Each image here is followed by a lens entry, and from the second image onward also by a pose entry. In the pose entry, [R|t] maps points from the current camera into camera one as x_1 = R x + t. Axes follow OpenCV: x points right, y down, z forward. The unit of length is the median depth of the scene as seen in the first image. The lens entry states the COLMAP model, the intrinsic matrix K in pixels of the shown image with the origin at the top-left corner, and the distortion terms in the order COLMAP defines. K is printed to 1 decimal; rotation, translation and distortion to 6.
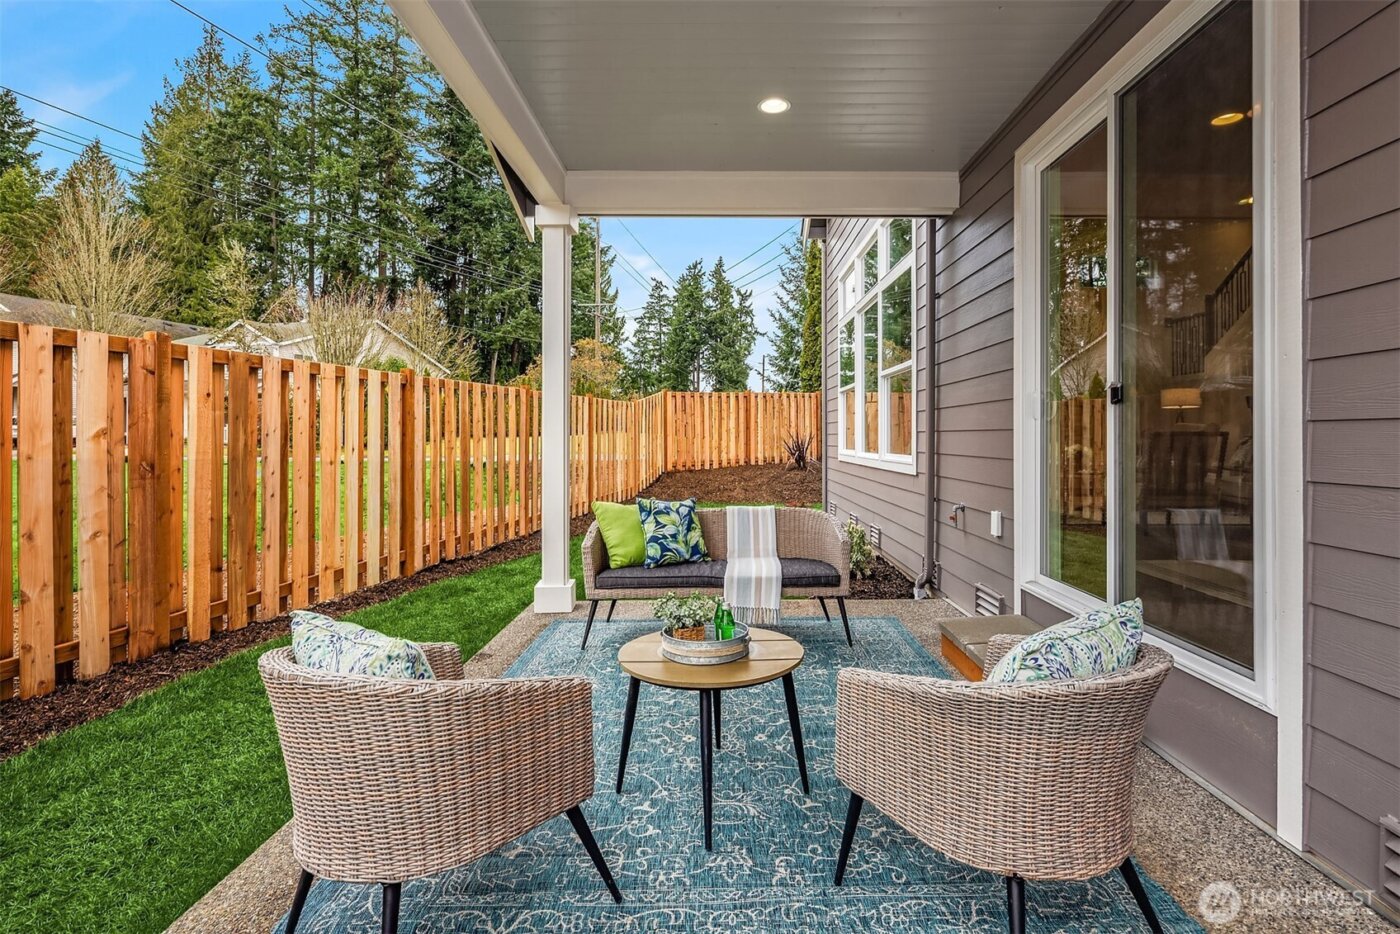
lens RADIAL K [[704.6, 0, 750.2], [0, 704.6, 457.8], [0, 0, 1]] dist [-0.001665, -0.000422]
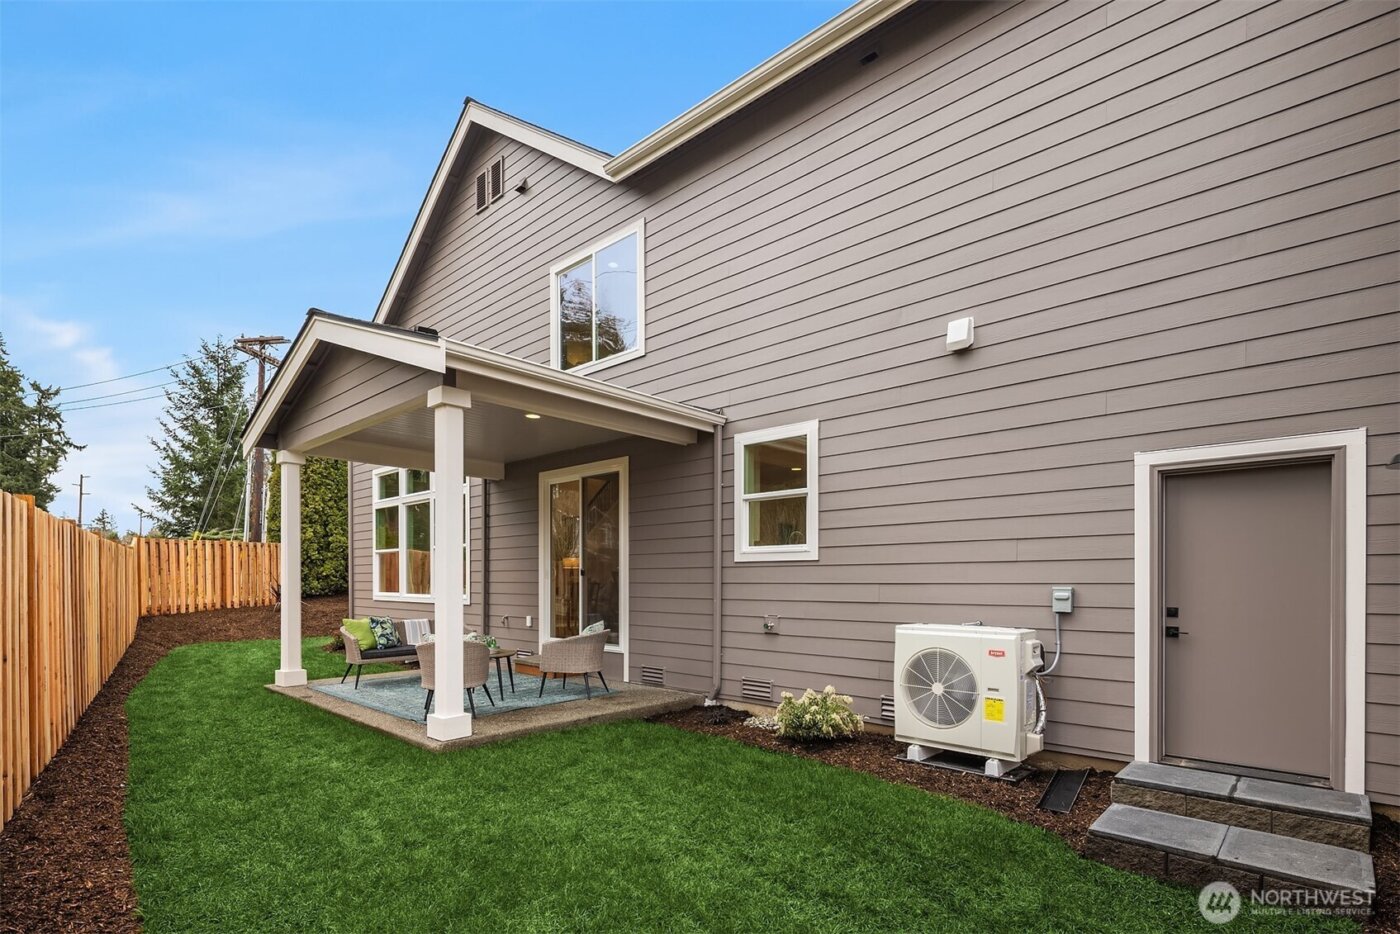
lens RADIAL K [[672.3, 0, 700.0], [0, 672.3, 467.0], [0, 0, 1]] dist [-0.000954, -0.000452]
pose [[0.711527, 0.121455, 0.692083, -0.237231], [0.017049, 0.981674, -0.189804, 0.005205], [-0.702452, 0.146850, 0.696416, -0.293835]]
